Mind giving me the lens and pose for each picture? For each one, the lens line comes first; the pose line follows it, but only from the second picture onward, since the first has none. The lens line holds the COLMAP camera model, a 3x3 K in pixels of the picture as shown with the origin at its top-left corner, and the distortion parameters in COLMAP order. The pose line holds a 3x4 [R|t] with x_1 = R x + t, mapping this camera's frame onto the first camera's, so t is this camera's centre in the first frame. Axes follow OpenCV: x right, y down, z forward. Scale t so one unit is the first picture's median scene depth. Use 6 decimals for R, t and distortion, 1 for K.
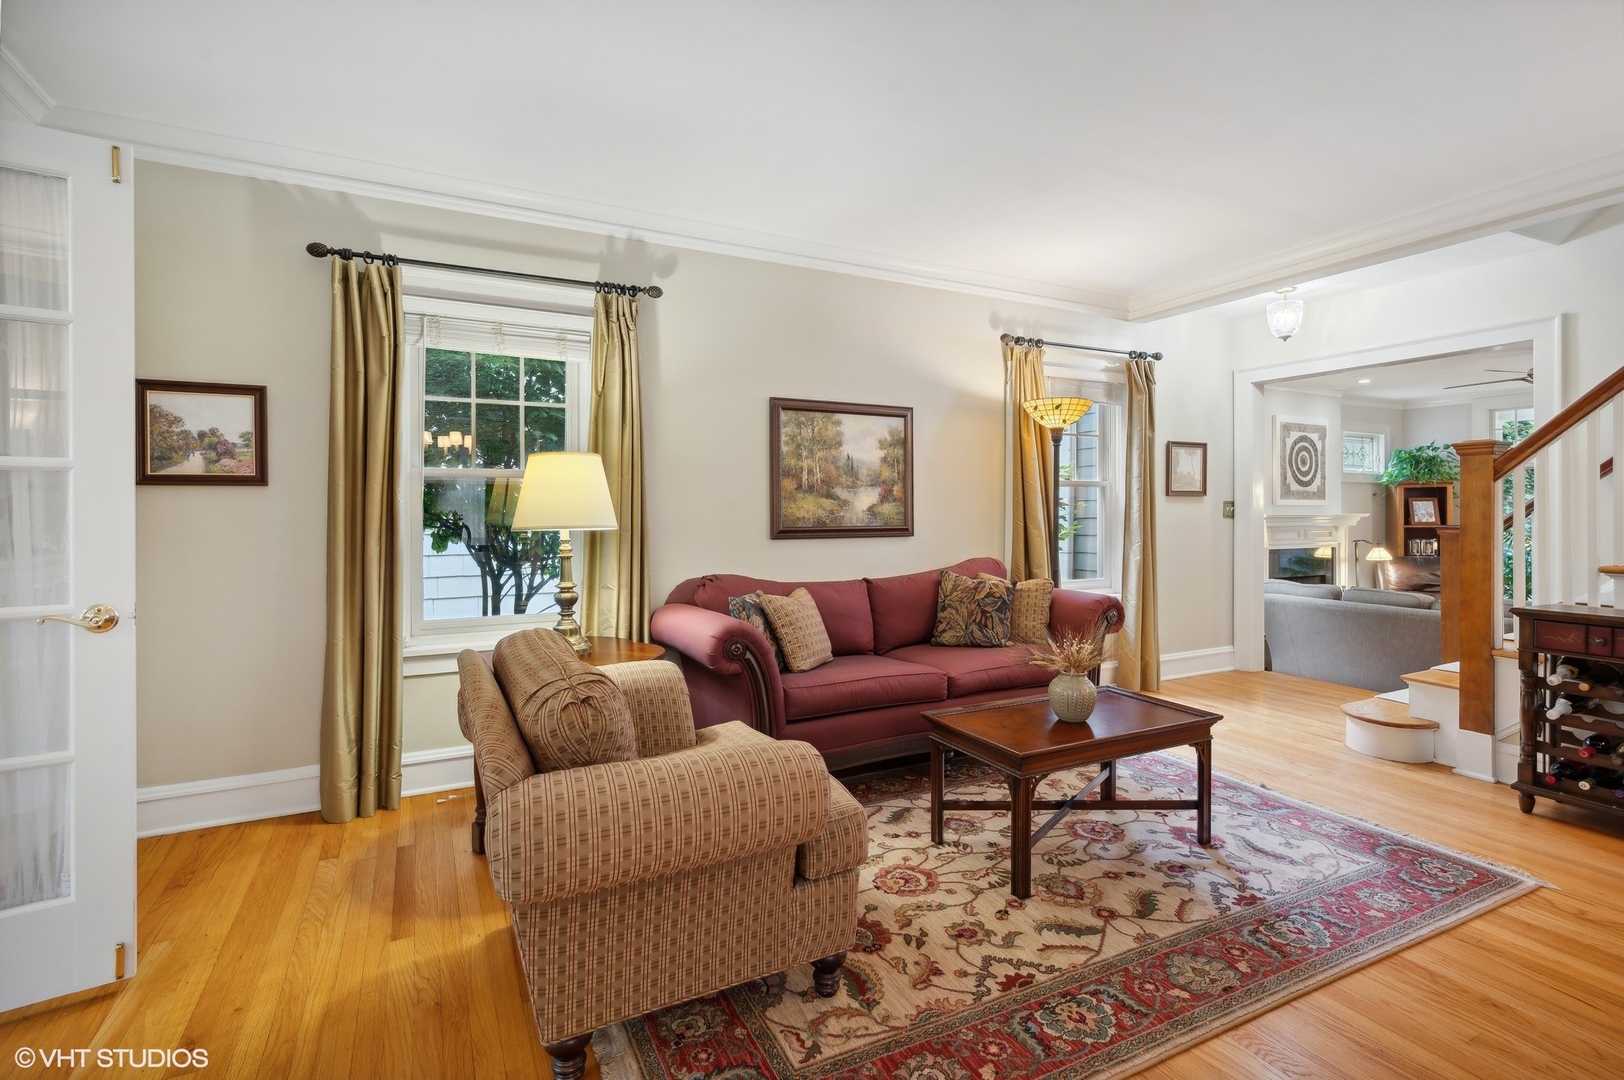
lens RADIAL K [[750.4, 0, 824.9], [0, 750.4, 529.1], [0, 0, 1]] dist [-0.004653, -0.000473]
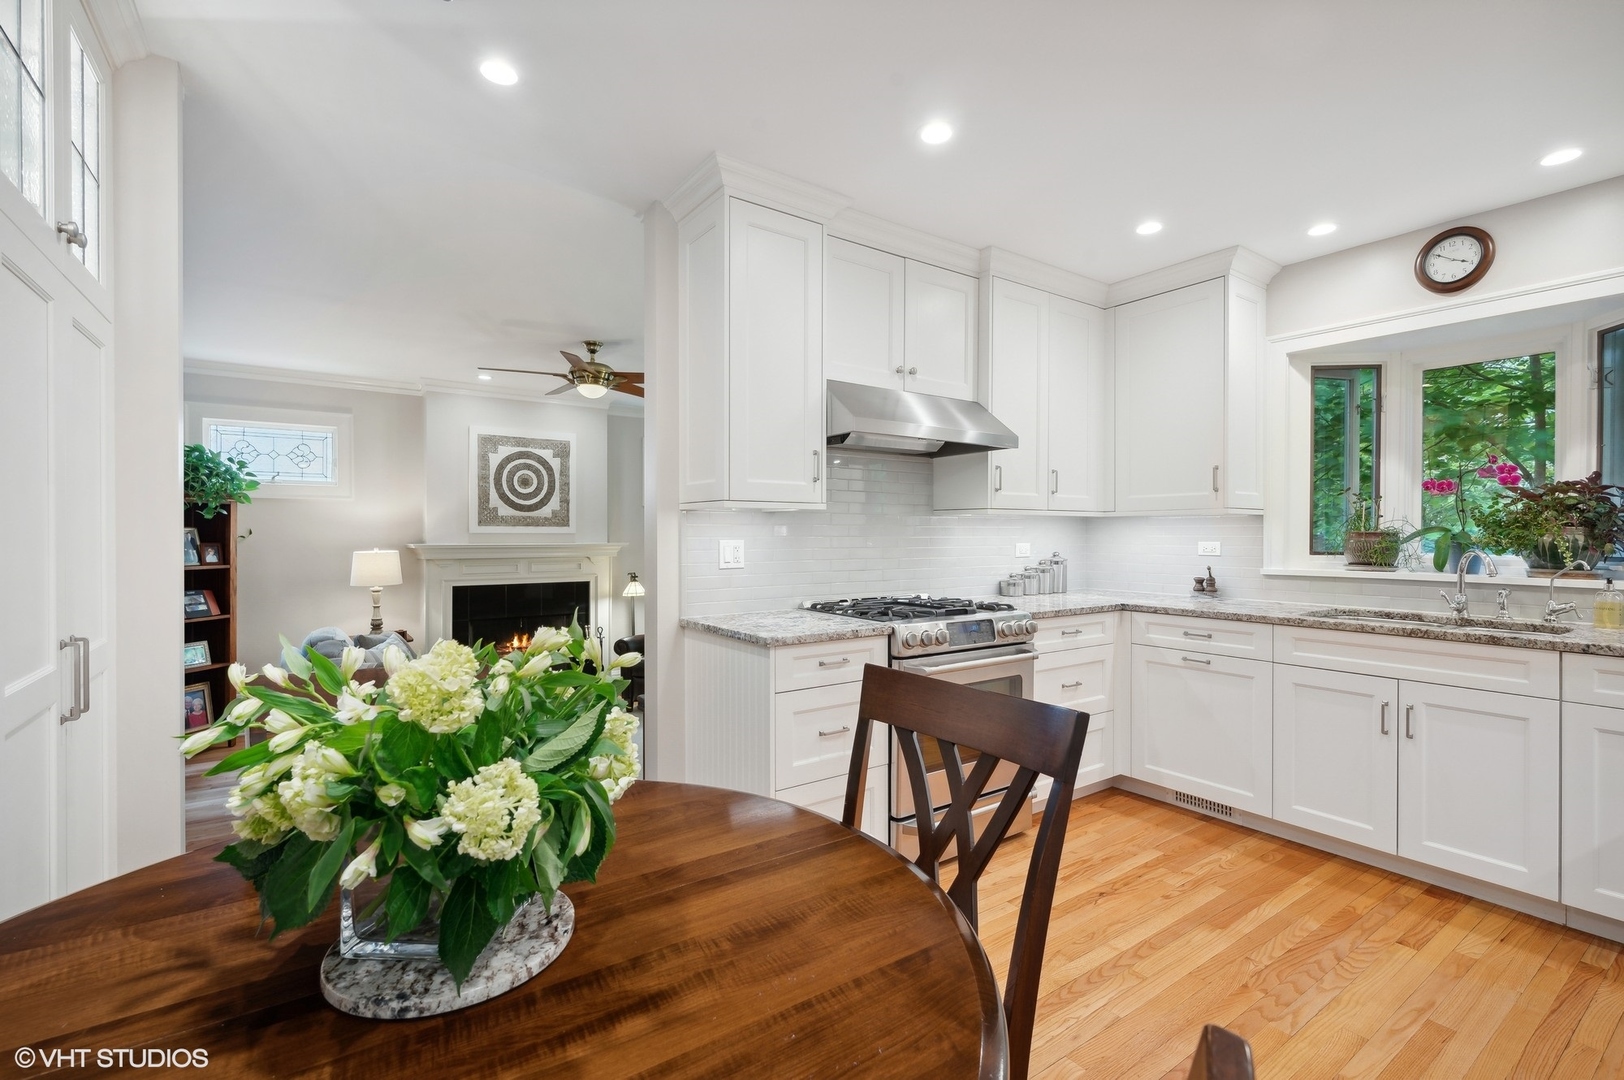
lens RADIAL K [[711.3, 0, 796.8], [0, 711.3, 539.0], [0, 0, 1]] dist [-0.004833, -0.001334]
pose [[0.986130, 0.005468, 0.165885, 0.785654], [-0.004240, 0.999961, -0.007759, -0.020014], [-0.165921, 0.006948, 0.986115, 0.152249]]
